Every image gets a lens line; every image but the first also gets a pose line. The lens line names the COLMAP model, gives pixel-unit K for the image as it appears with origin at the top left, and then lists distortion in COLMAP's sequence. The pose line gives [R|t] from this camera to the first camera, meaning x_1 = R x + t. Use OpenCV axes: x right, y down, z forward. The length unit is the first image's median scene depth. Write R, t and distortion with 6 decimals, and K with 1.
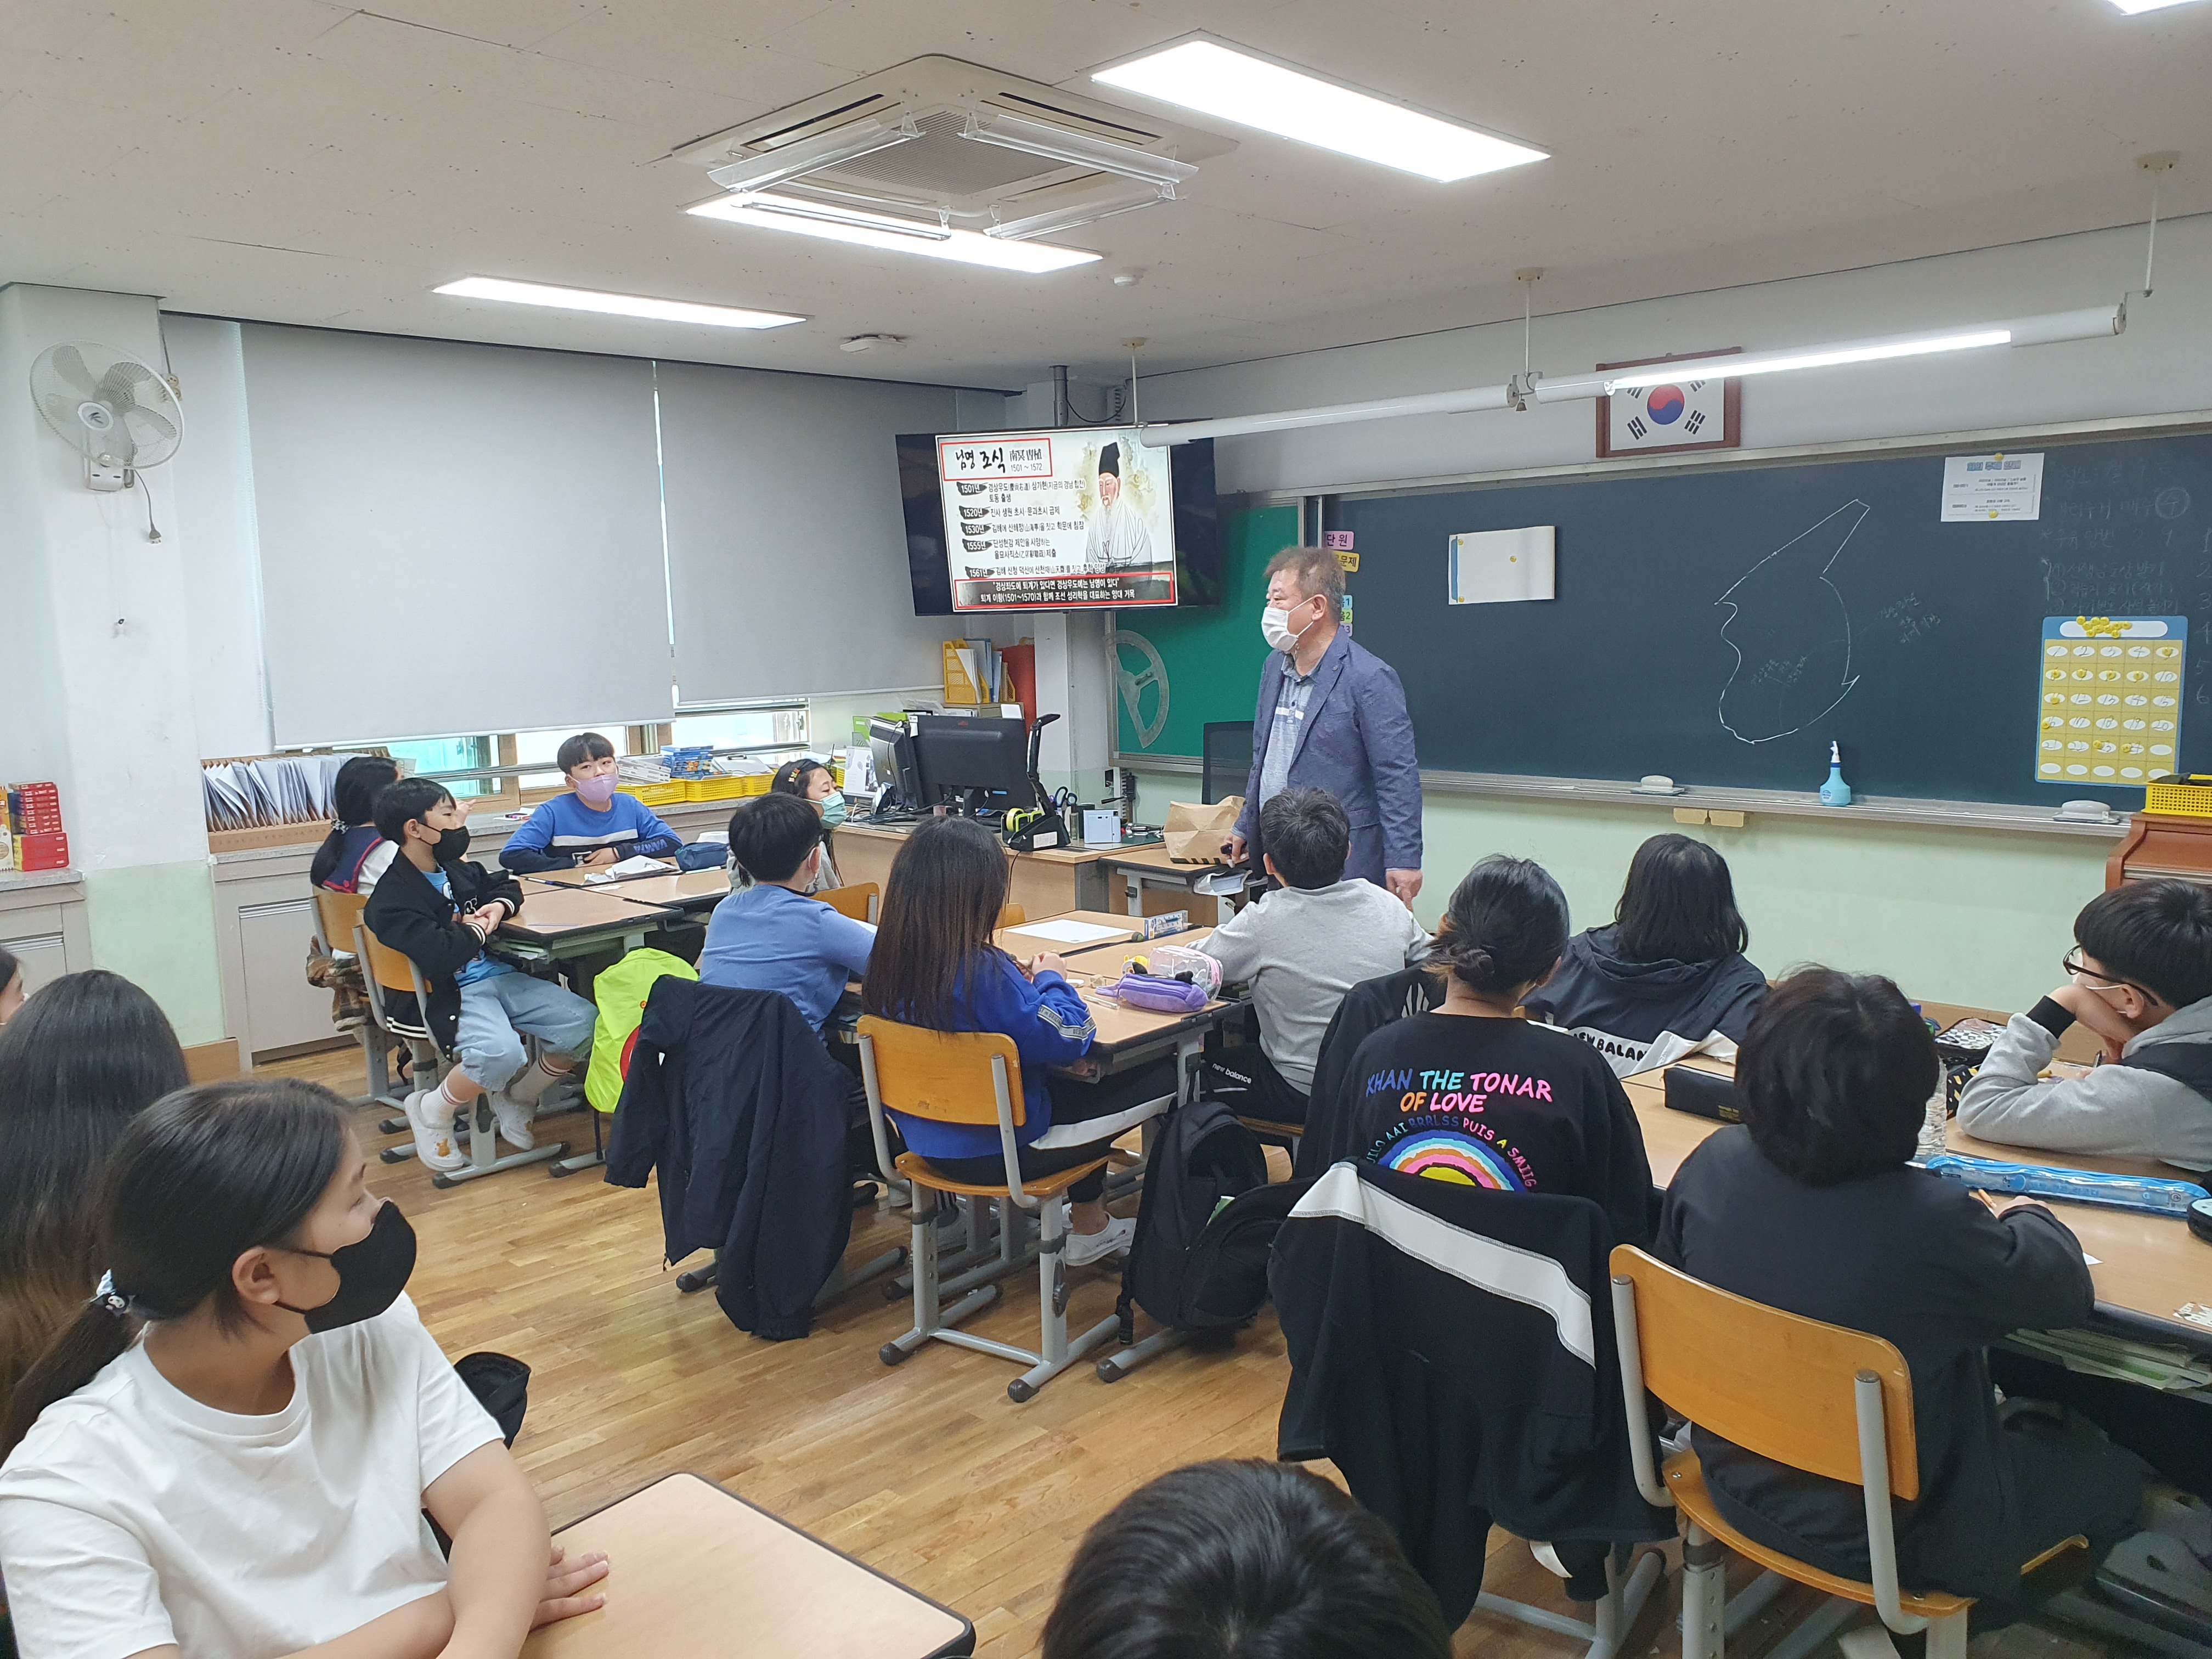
lens RADIAL K [[1654.1, 0, 1106.0], [0, 1654.1, 829.5], [0, 0, 1]] dist [0.002035, 0.002331]
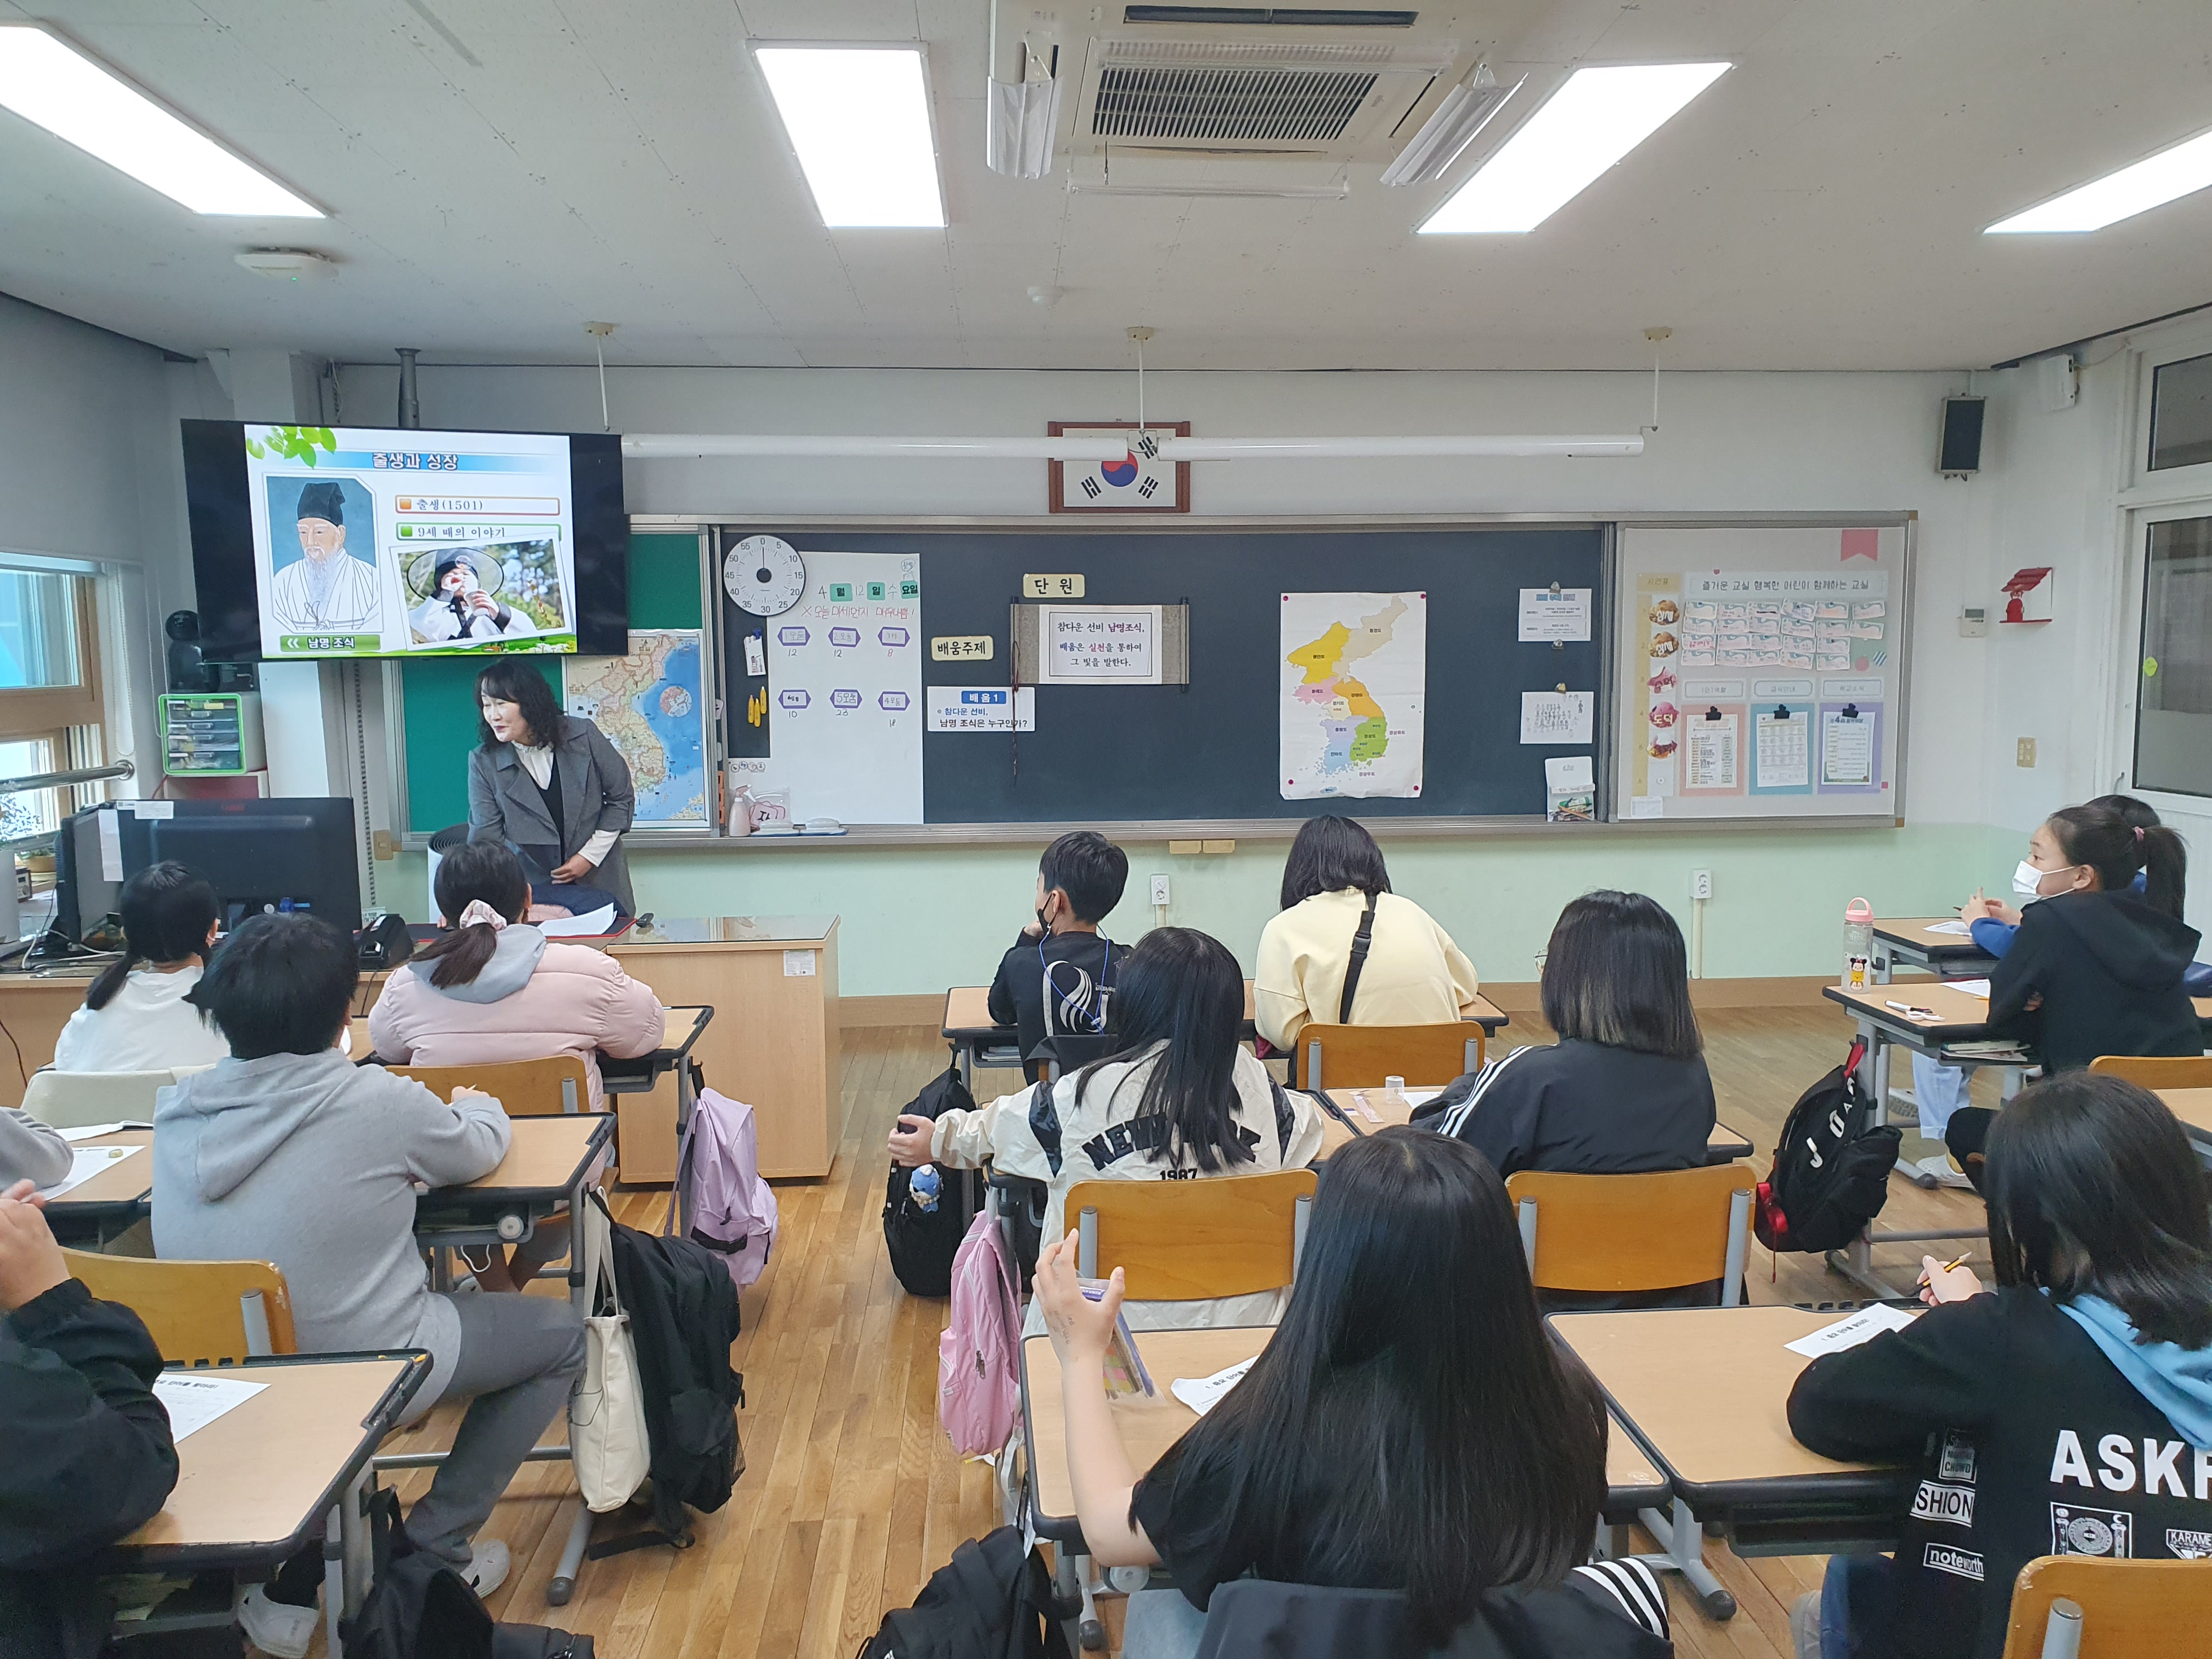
lens RADIAL K [[1654.1, 0, 1106.0], [0, 1654.1, 829.5], [0, 0, 1]] dist [0.002035, 0.002331]
pose [[0.659494, -0.068515, 0.748581, -0.485508], [0.094236, 0.995517, 0.008095, -0.032242], [-0.745780, 0.065205, 0.662994, 0.305861]]
